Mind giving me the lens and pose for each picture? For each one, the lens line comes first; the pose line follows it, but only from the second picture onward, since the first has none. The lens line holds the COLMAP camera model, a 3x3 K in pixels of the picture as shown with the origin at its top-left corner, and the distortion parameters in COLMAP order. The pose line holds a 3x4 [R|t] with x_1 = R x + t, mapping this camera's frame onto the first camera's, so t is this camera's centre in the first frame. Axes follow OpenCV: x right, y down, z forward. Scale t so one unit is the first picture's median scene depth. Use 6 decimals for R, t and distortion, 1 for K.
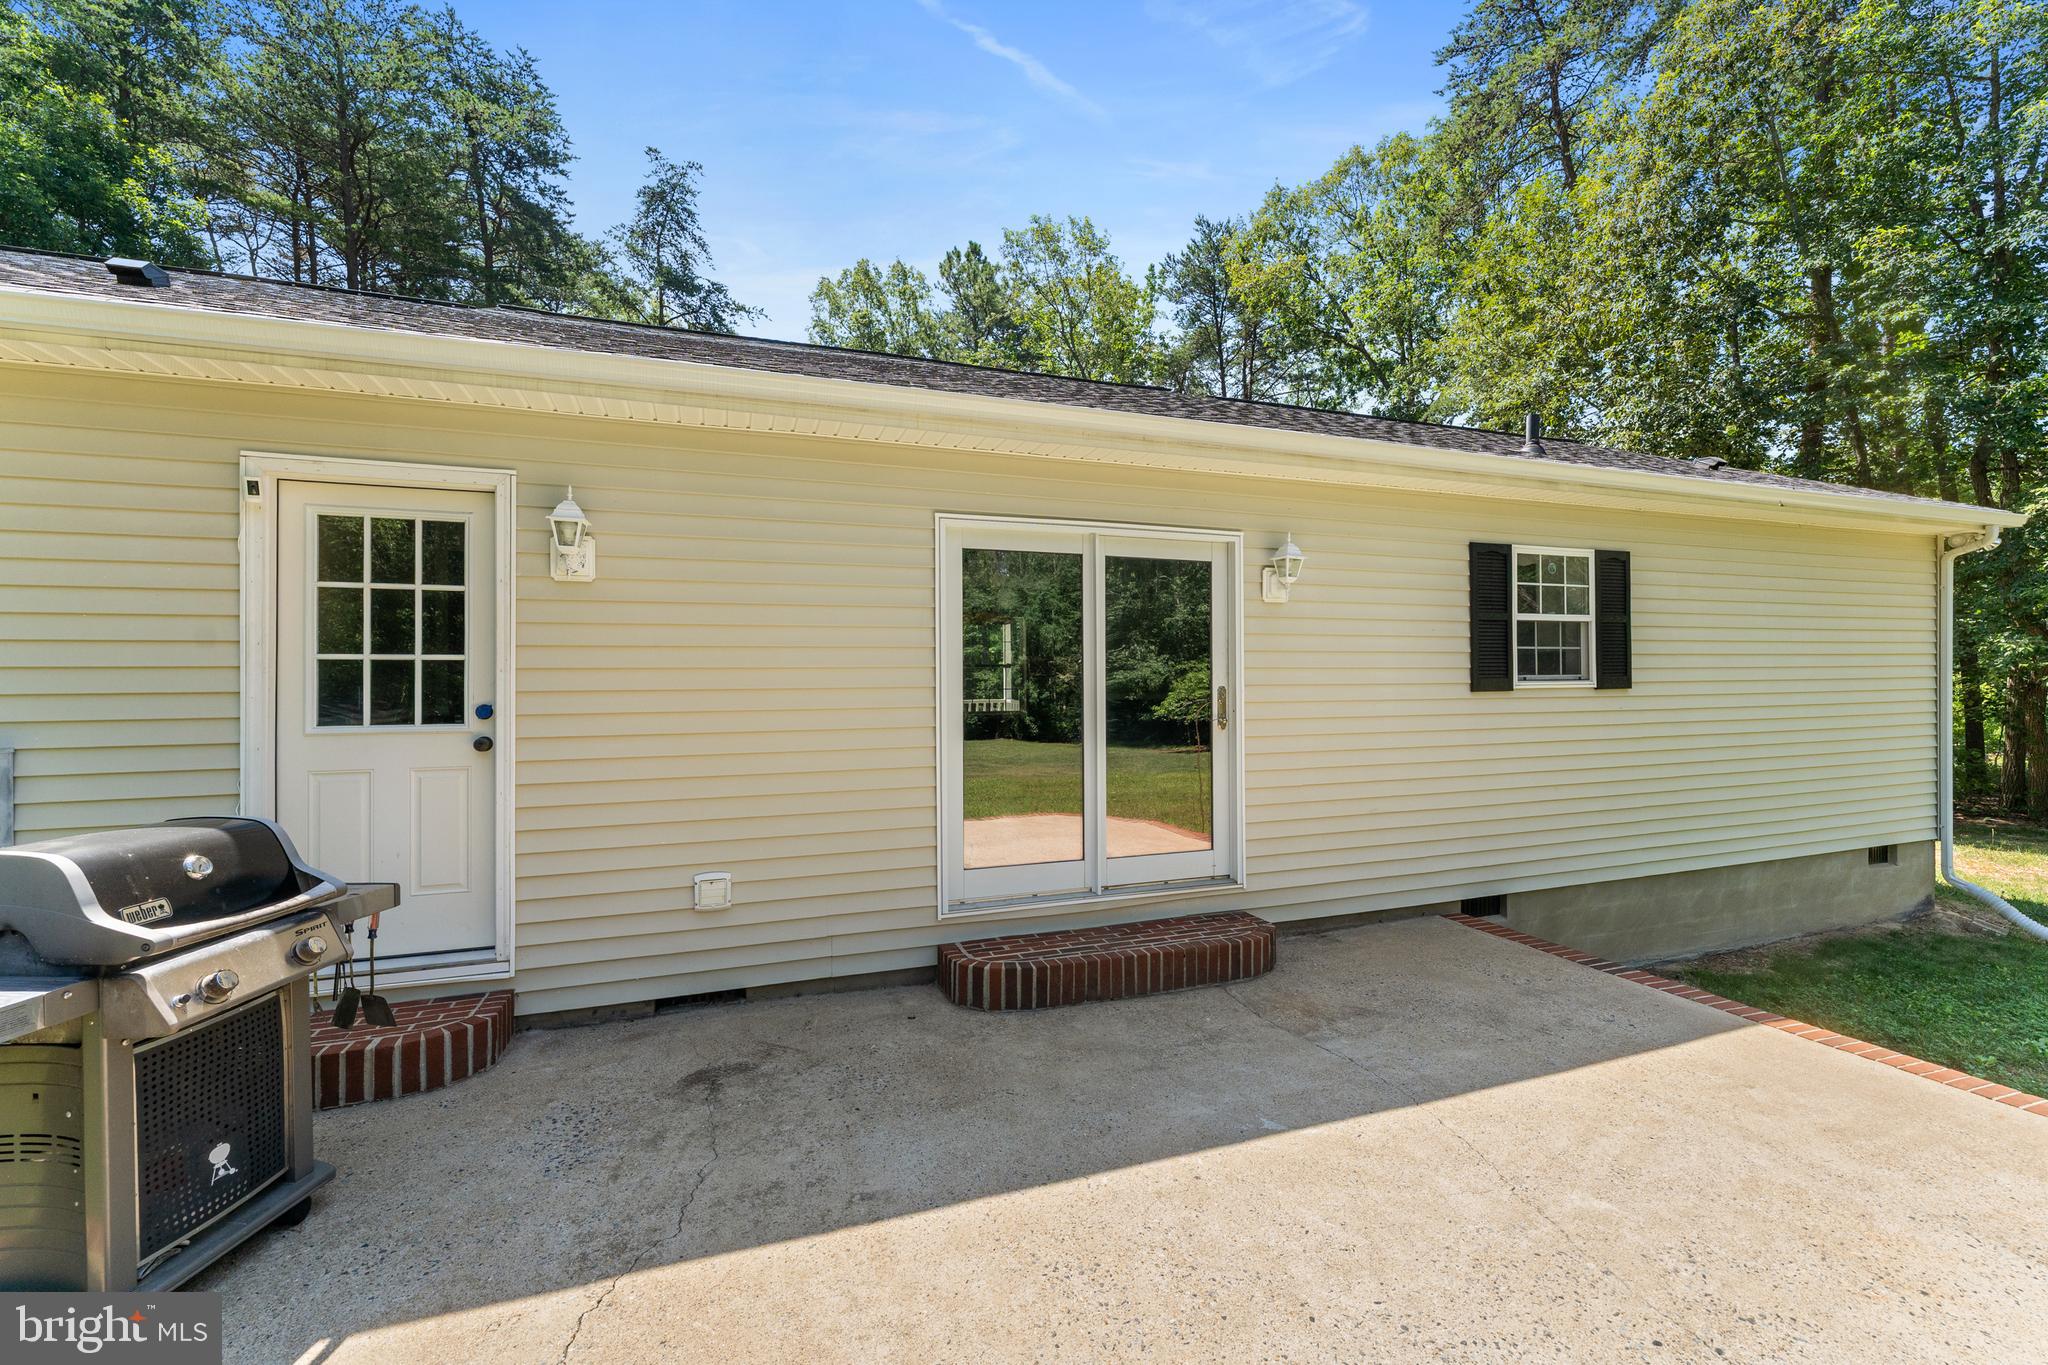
lens RADIAL K [[830.7, 0, 1024.7], [0, 830.7, 674.2], [0, 0, 1]] dist [-0.000417, 0.000094]
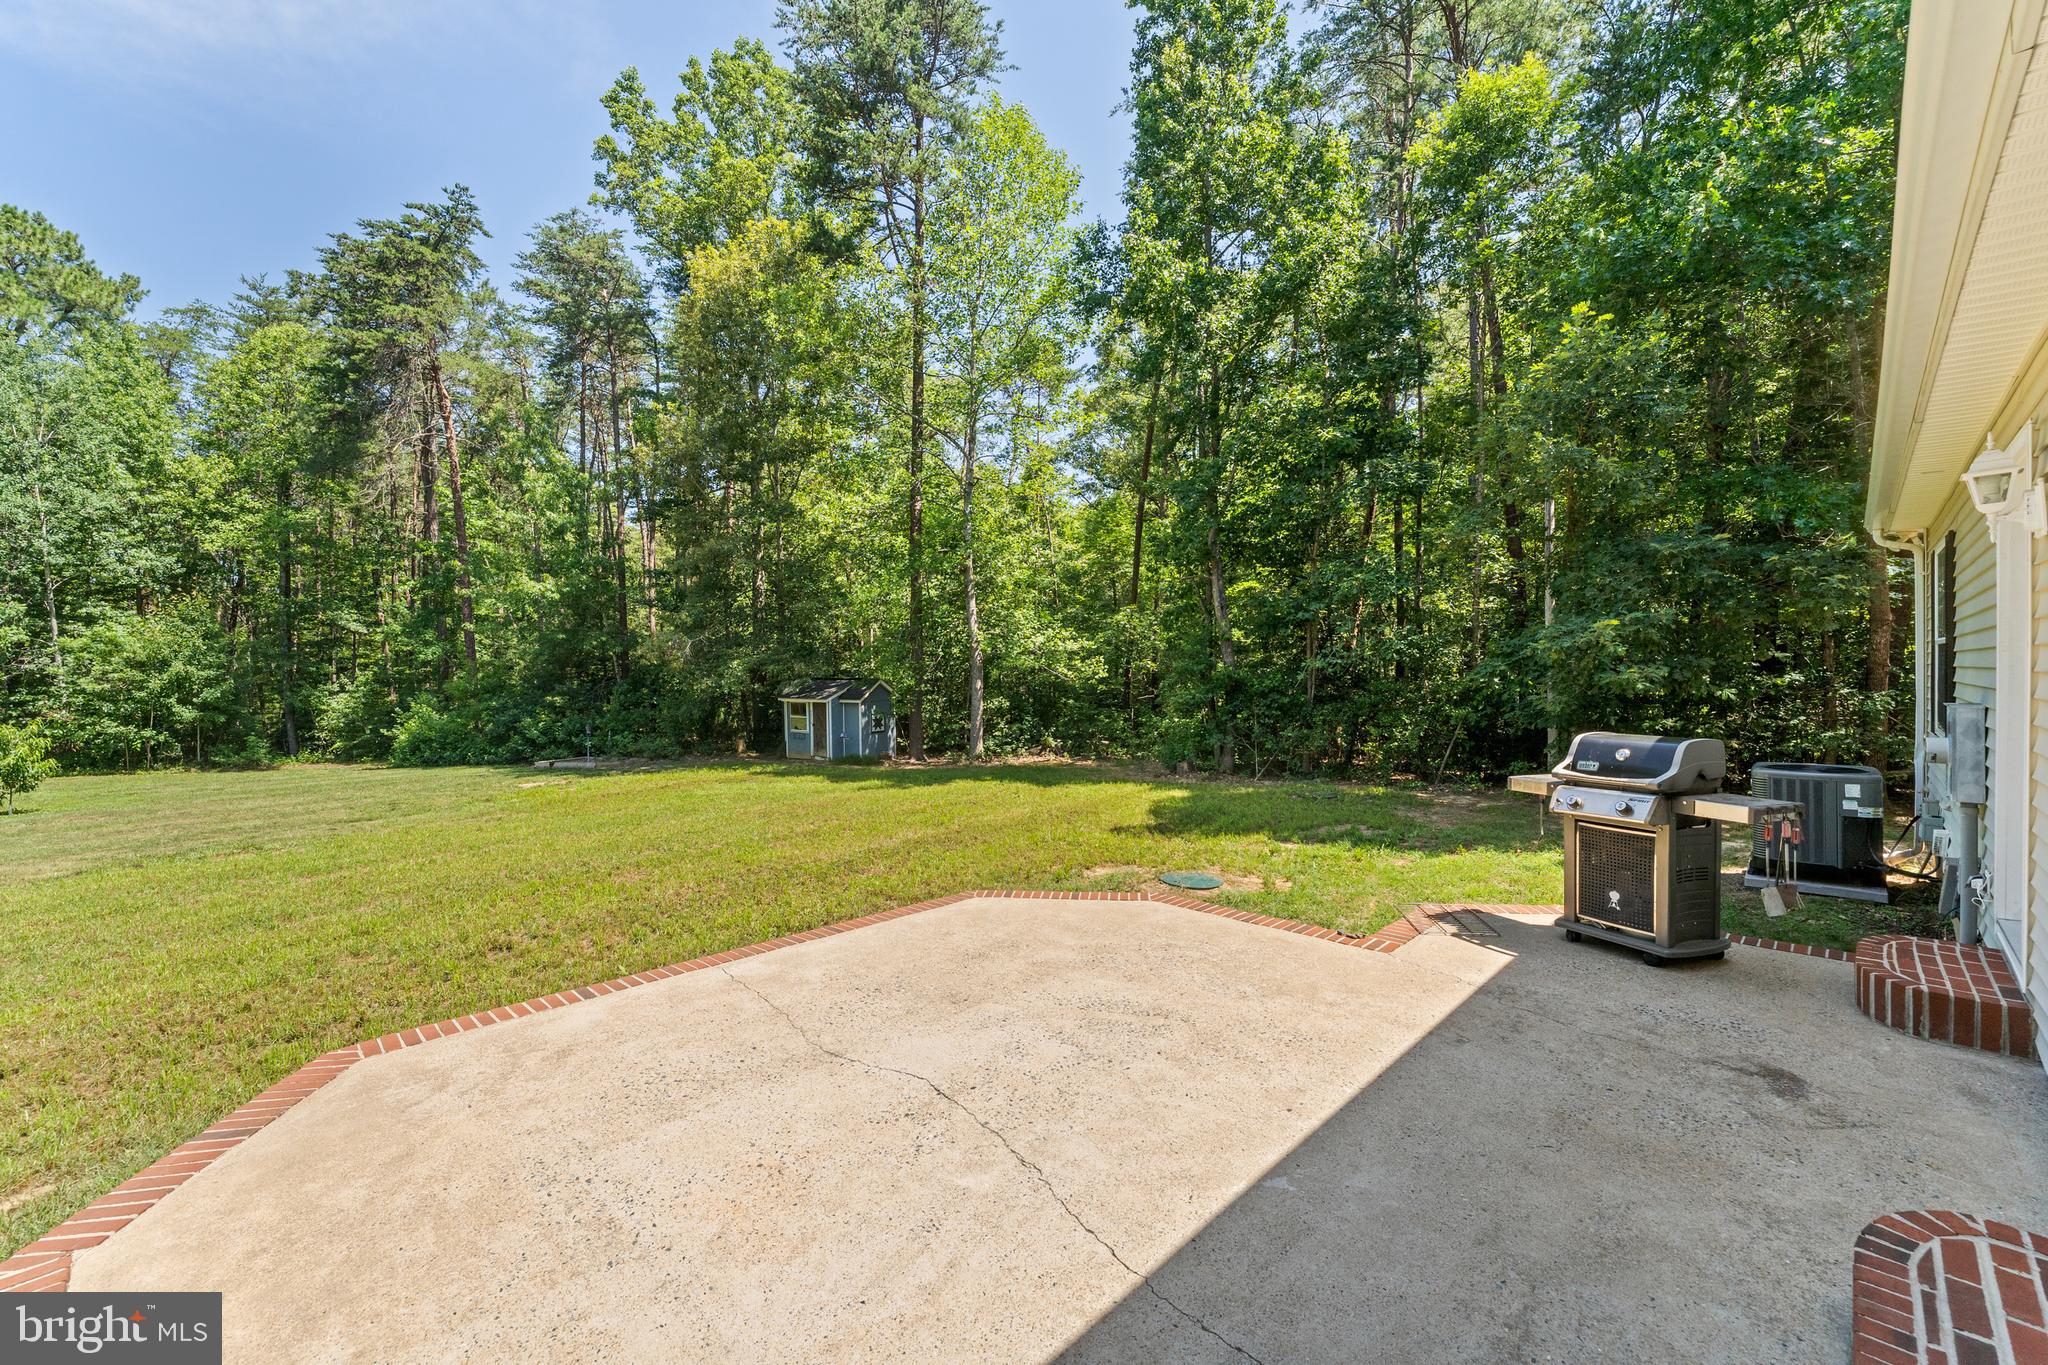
lens RADIAL K [[830.3, 0, 1016.4], [0, 830.3, 675.8], [0, 0, 1]] dist [-0.002148, -0.000479]
pose [[-0.909807, 0.018069, -0.414638, 0.502397], [0.016956, 0.999836, 0.006365, -0.000005], [0.414685, -0.001240, -0.909964, 0.937193]]
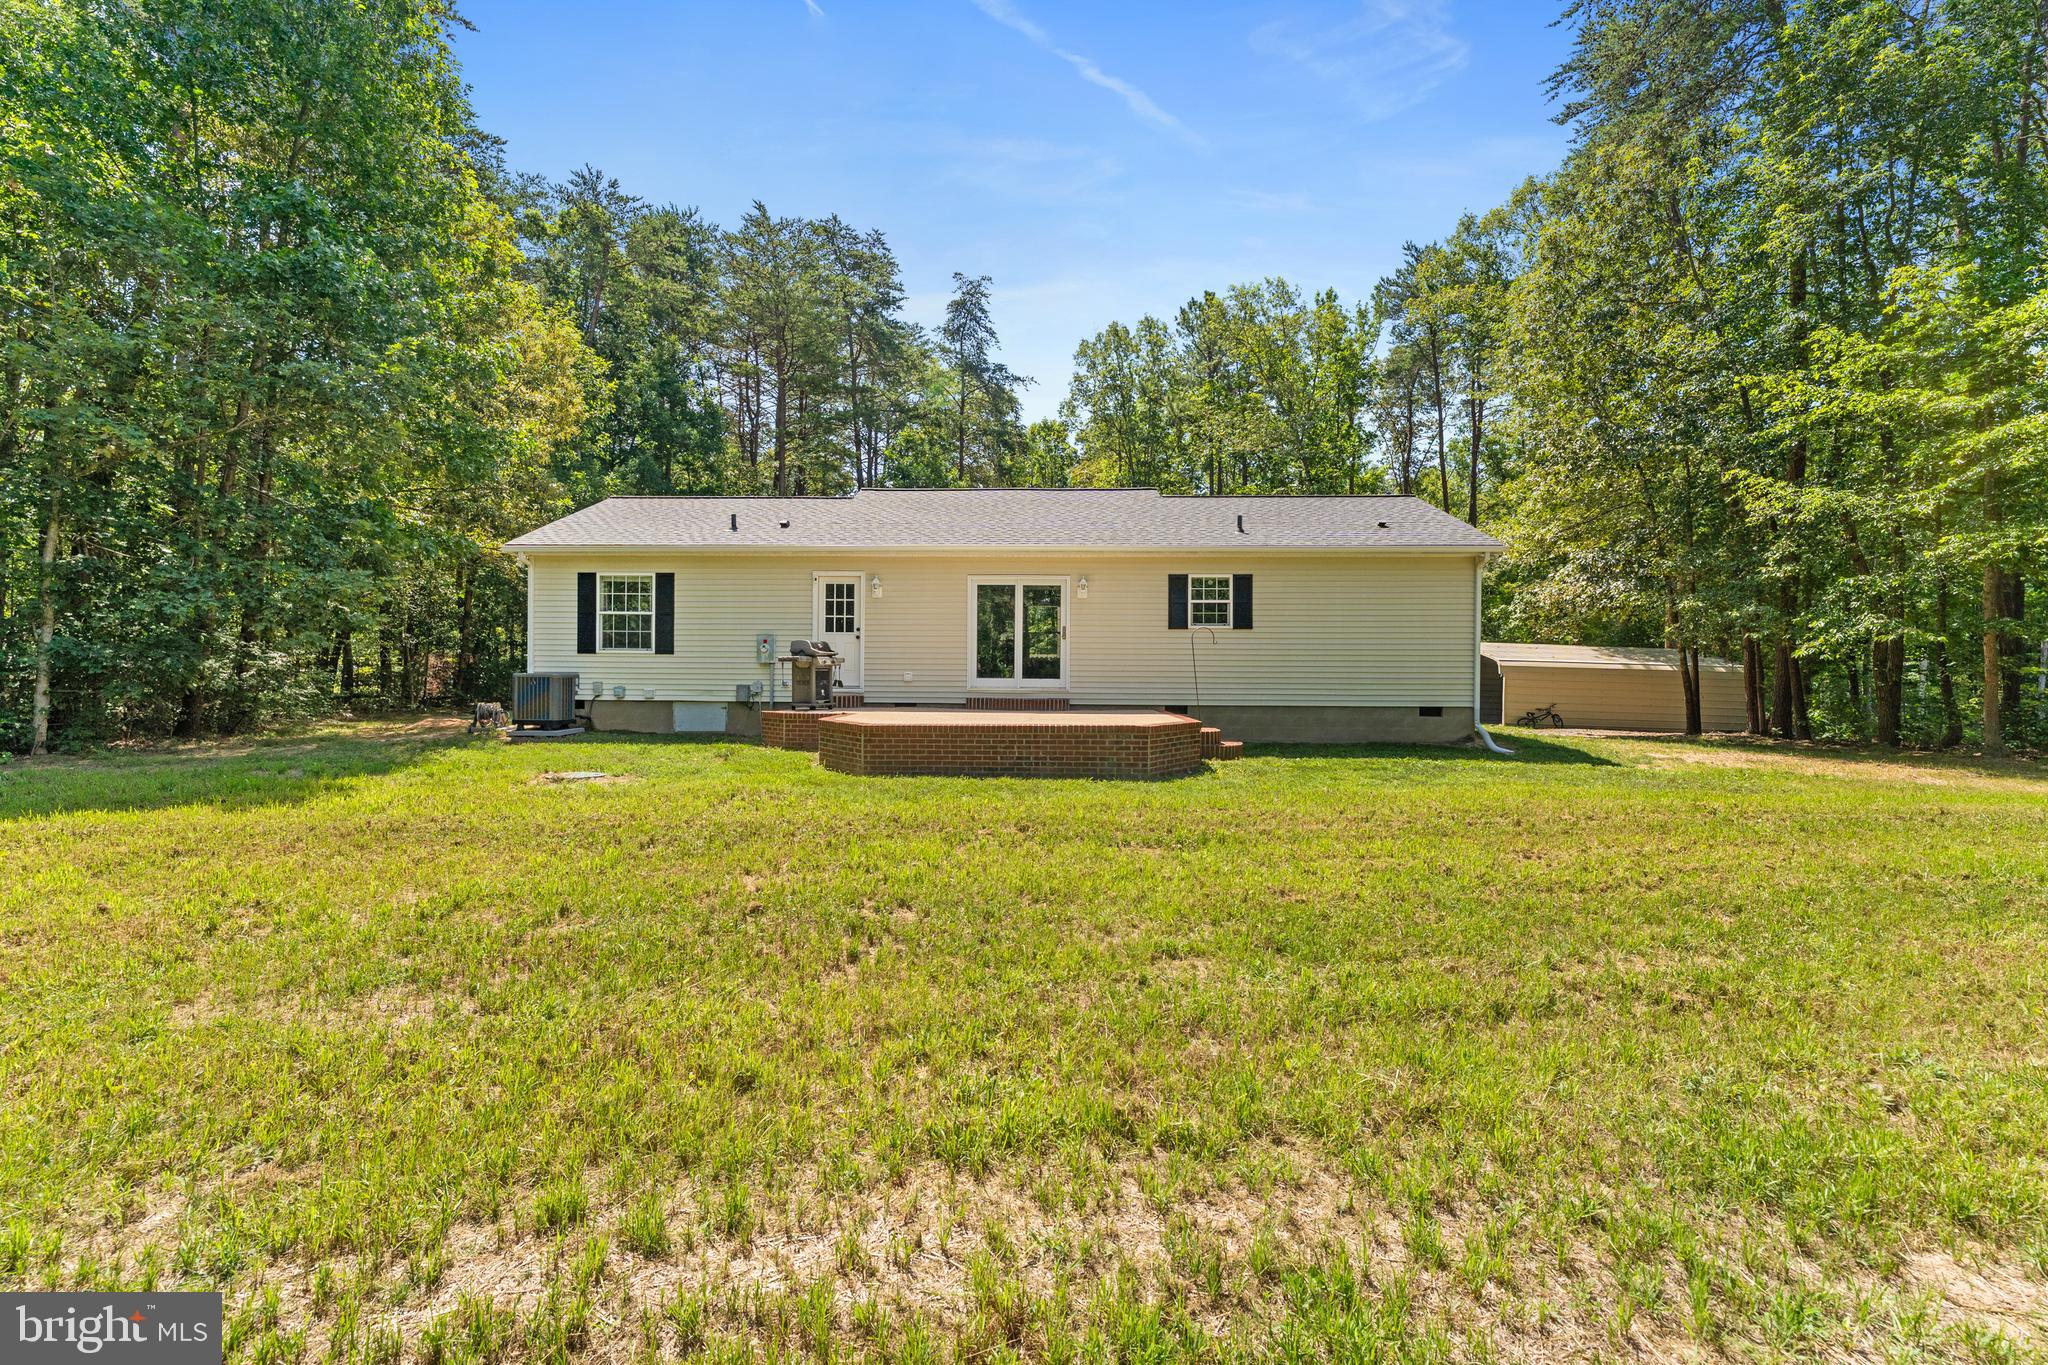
lens RADIAL K [[886.3, 0, 1025.2], [0, 886.3, 670.8], [0, 0, 1]] dist [-0.000908, -0.000235]
pose [[0.930287, 0.008673, -0.366729, 1.156020], [-0.009863, 0.999950, -0.001369, 0.164055], [0.366699, 0.004891, 0.930327, -1.854845]]
